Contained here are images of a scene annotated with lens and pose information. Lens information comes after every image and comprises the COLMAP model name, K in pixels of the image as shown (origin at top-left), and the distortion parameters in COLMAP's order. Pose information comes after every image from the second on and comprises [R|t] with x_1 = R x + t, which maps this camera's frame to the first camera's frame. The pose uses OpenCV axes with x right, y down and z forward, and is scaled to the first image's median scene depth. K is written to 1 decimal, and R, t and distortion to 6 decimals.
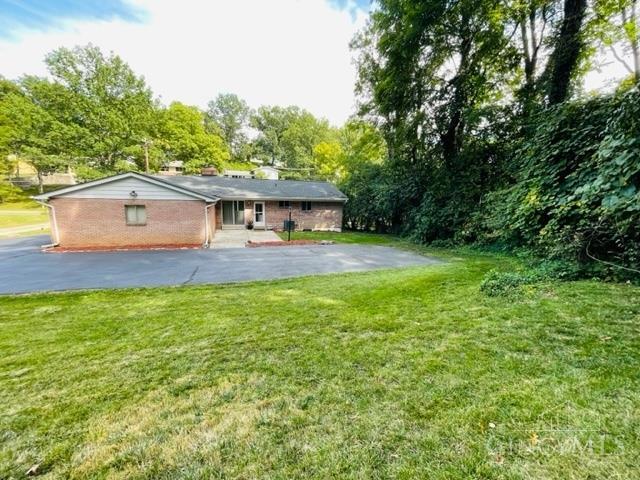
lens RADIAL K [[256.8, 0, 322.1], [0, 256.8, 239.1], [0, 0, 1]] dist [0.002625, 0.000030]
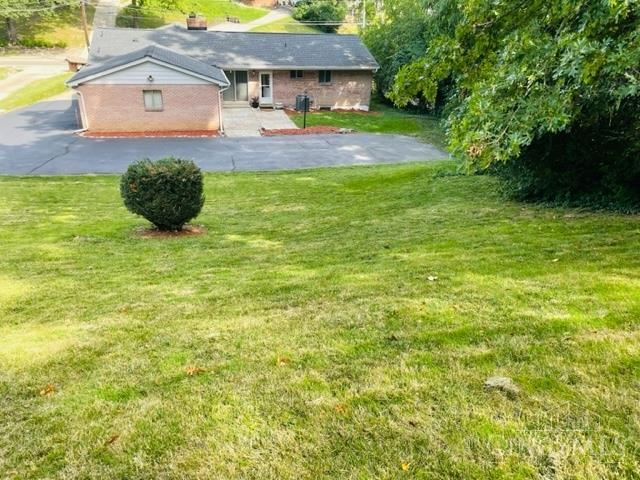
lens RADIAL K [[487.2, 0, 321.0], [0, 487.2, 240.4], [0, 0, 1]] dist [0.016532, 0.000233]
pose [[0.997216, 0.041356, -0.062051, 0.052591], [-0.021589, 0.956600, 0.290605, -0.109733], [0.071376, -0.288456, 0.954829, -0.727032]]
